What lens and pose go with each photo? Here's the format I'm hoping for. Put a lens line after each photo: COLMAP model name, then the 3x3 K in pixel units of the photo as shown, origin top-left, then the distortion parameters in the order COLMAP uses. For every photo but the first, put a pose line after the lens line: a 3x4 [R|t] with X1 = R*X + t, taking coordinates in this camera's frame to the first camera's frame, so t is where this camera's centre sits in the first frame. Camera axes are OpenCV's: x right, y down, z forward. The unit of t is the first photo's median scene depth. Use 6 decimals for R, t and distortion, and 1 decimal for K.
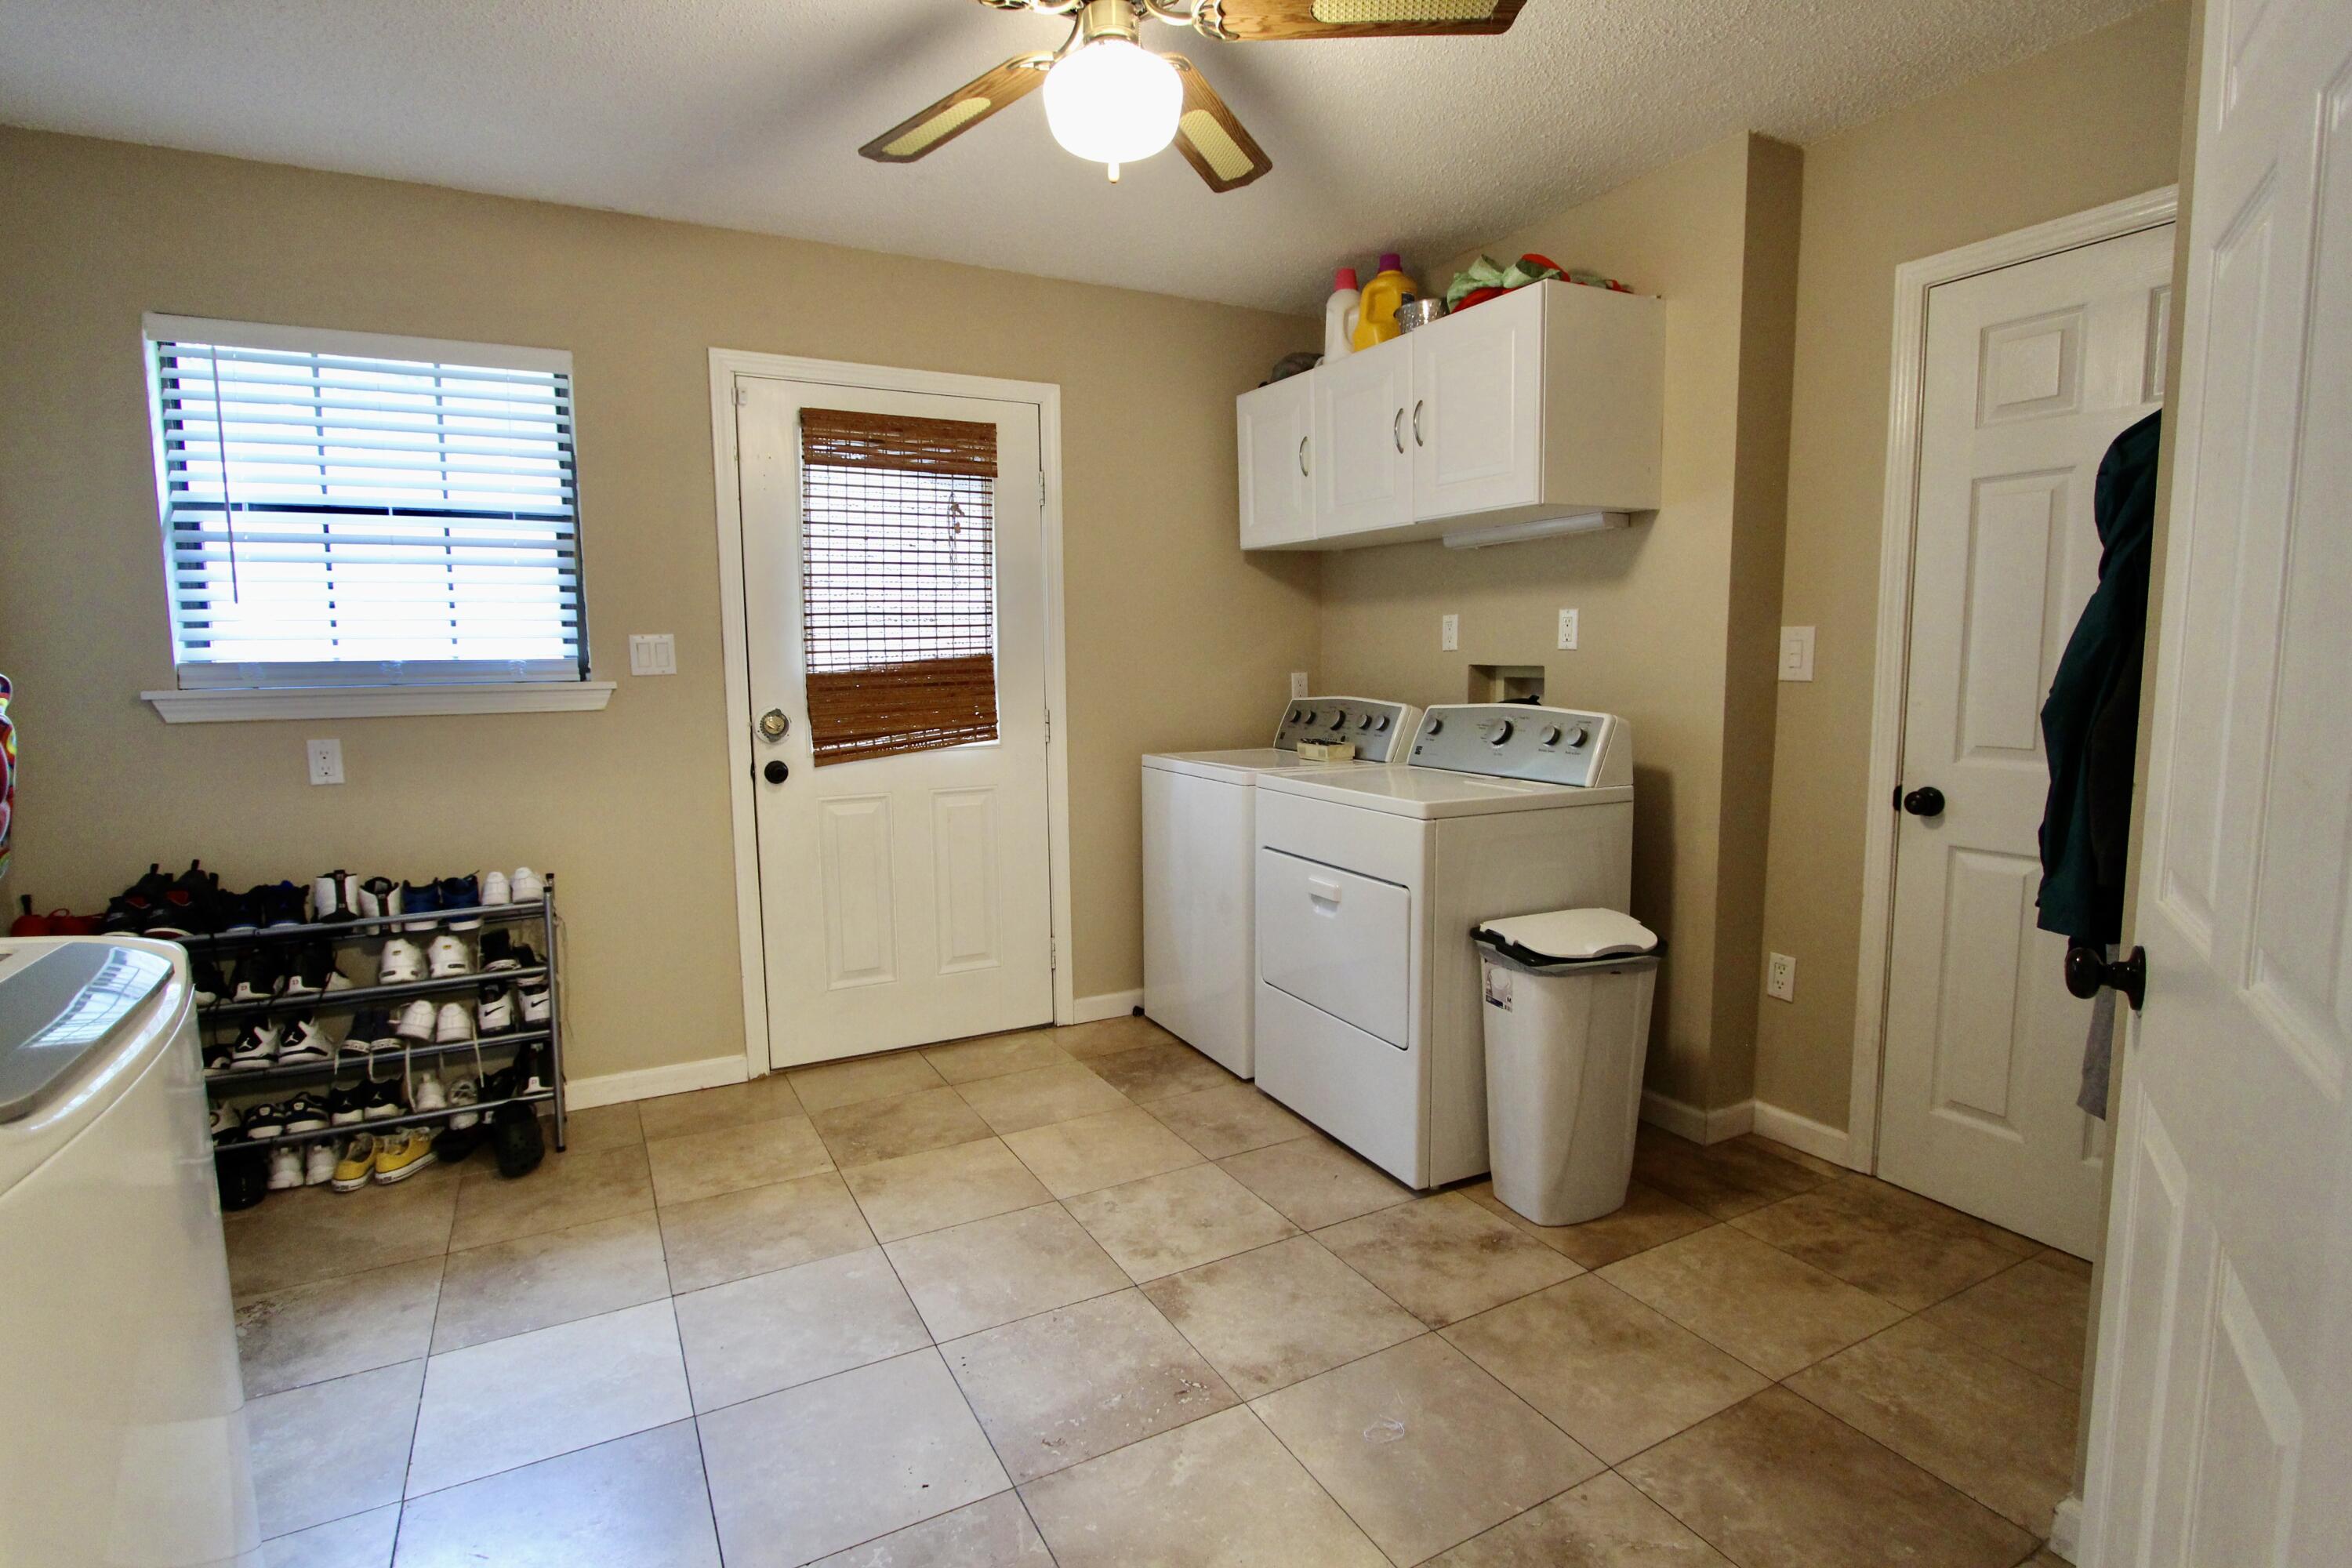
lens RADIAL K [[1150.1, 0, 1174.2], [0, 1150.1, 779.7], [0, 0, 1]] dist [-0.011824, 0.001195]
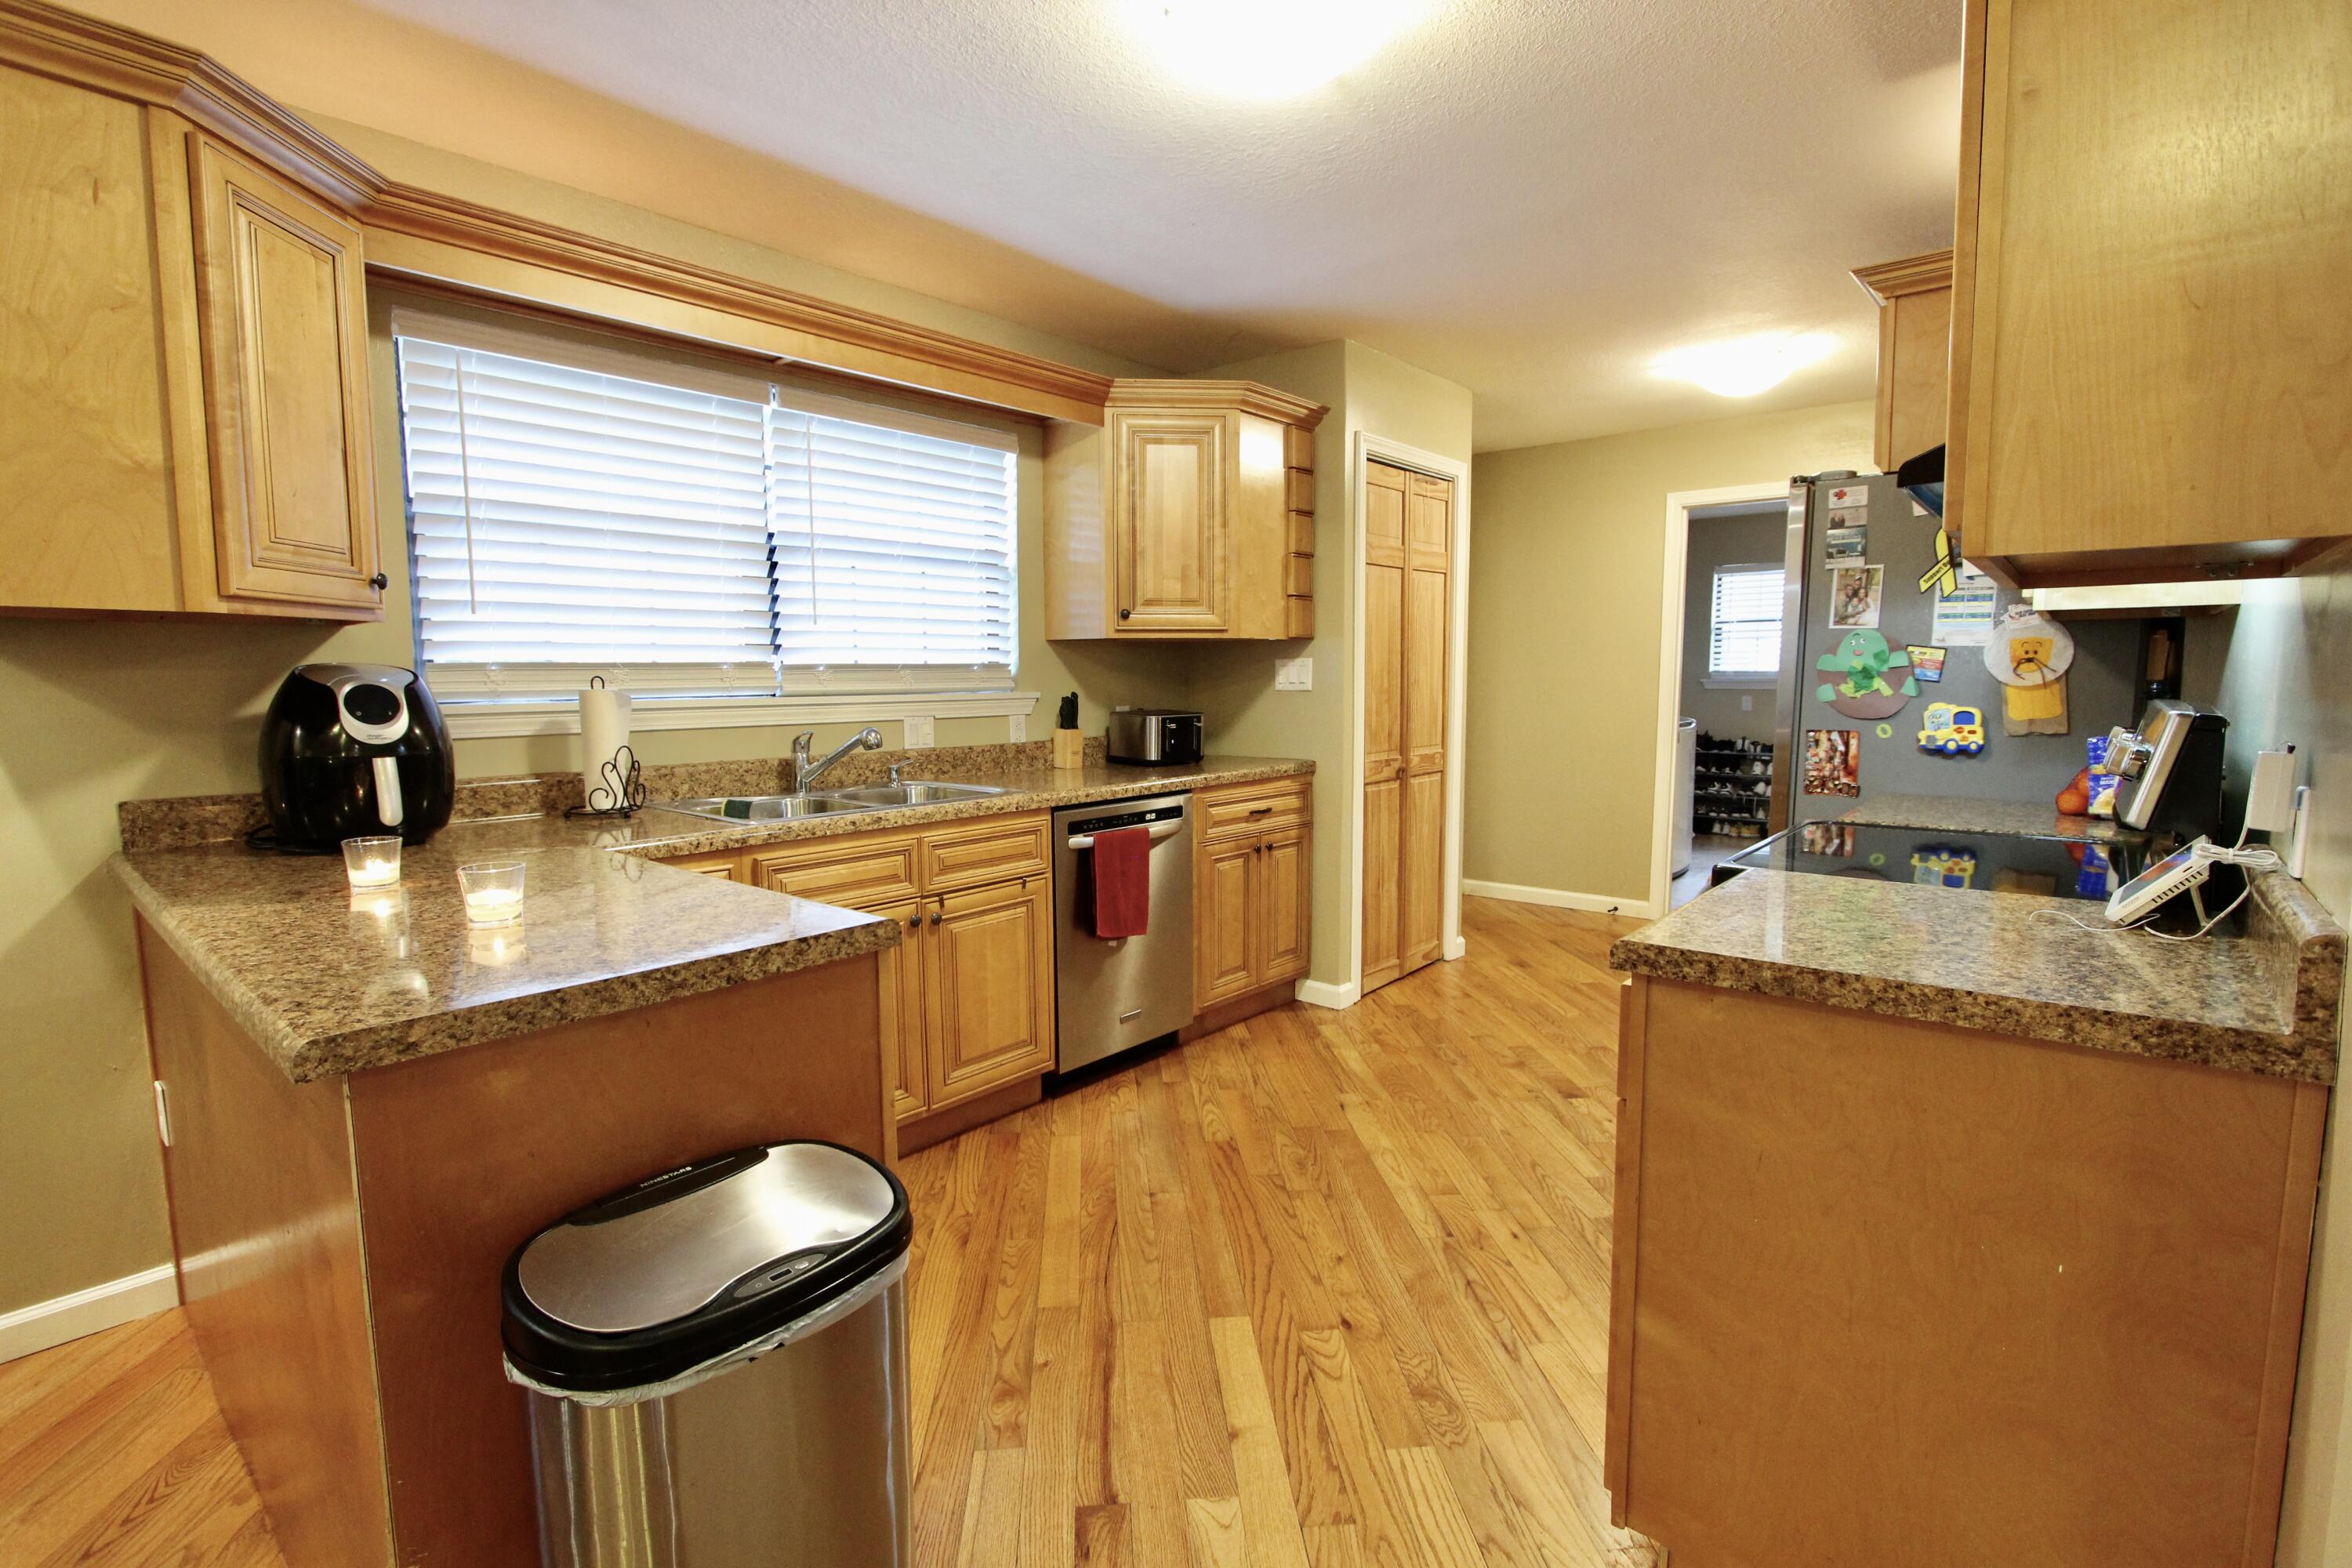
lens RADIAL K [[1082.3, 0, 1172.7], [0, 1082.3, 782.4], [0, 0, 1]] dist [-0.024256, 0.000016]
pose [[0.361301, 0.096342, -0.927459, 1.351001], [-0.109809, 0.992123, 0.060282, 0.183625], [0.925961, 0.080063, 0.369034, -1.426237]]
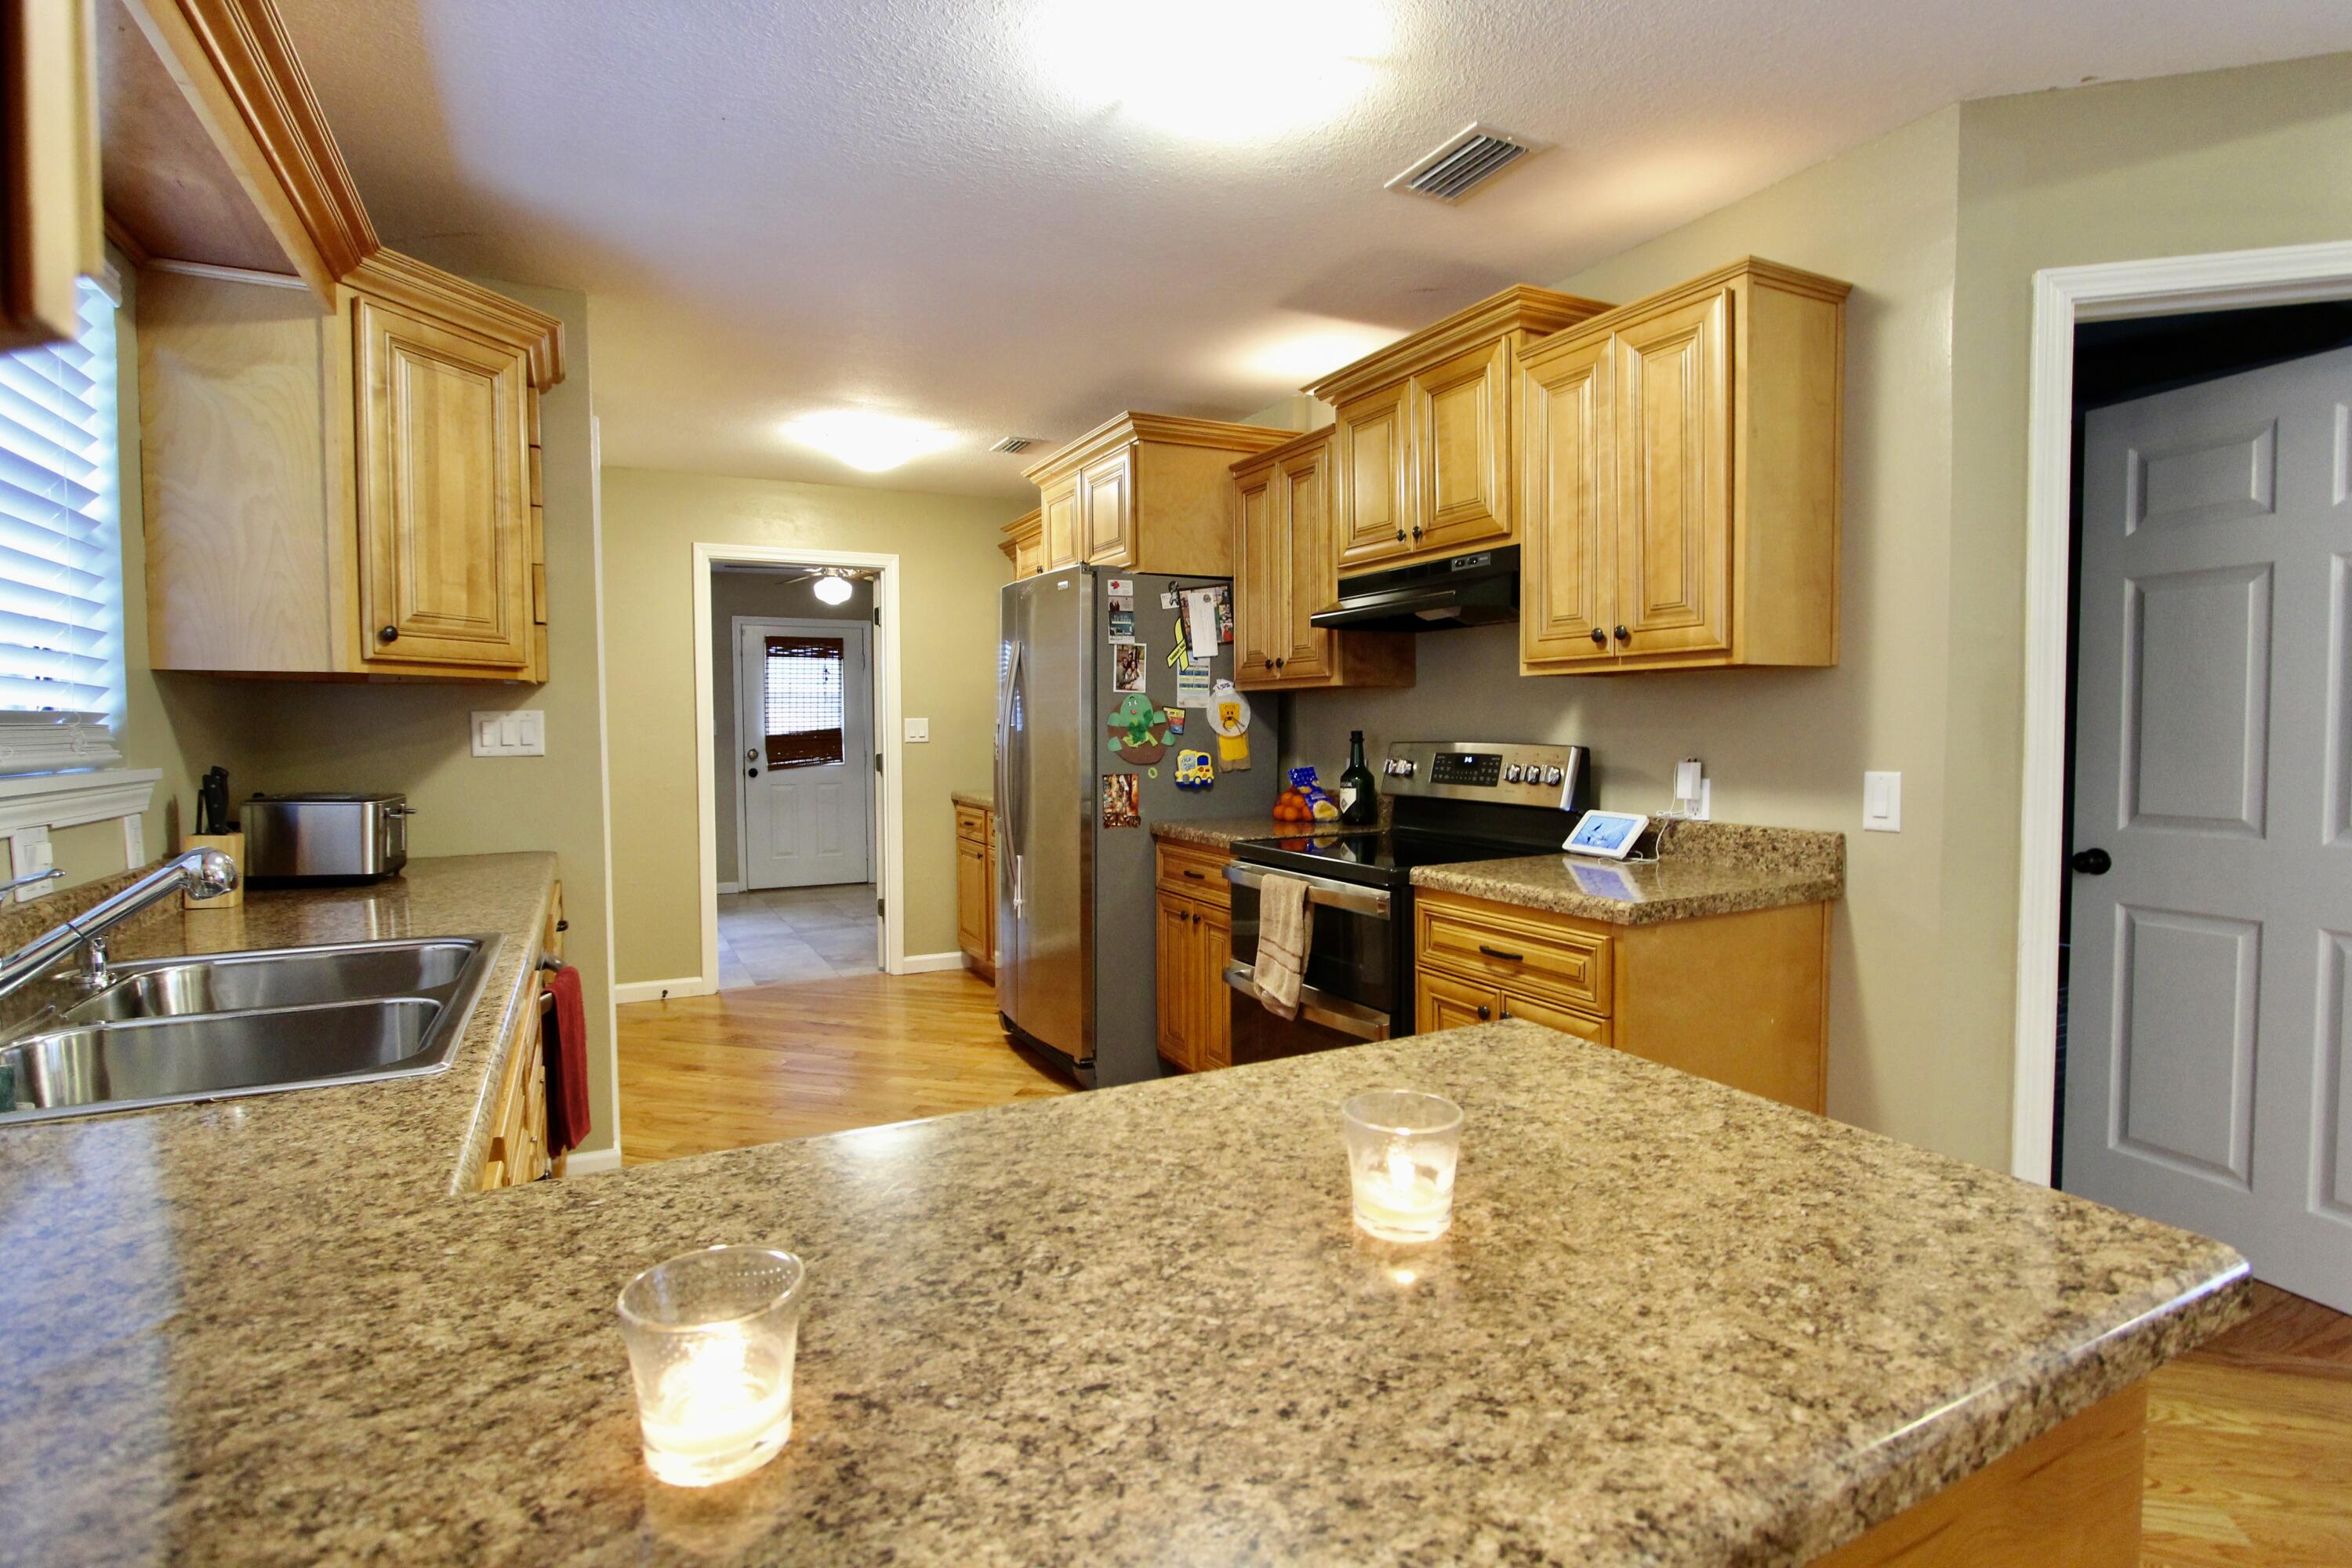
lens RADIAL K [[1150.1, 0, 1172.4], [0, 1150.1, 772.7], [0, 0, 1]] dist [-0.011824, 0.001195]
pose [[0.999913, -0.001508, -0.013075, 0.727524], [0.000443, 0.996709, -0.081058, 0.232514], [0.013154, 0.081046, 0.996624, -1.801515]]
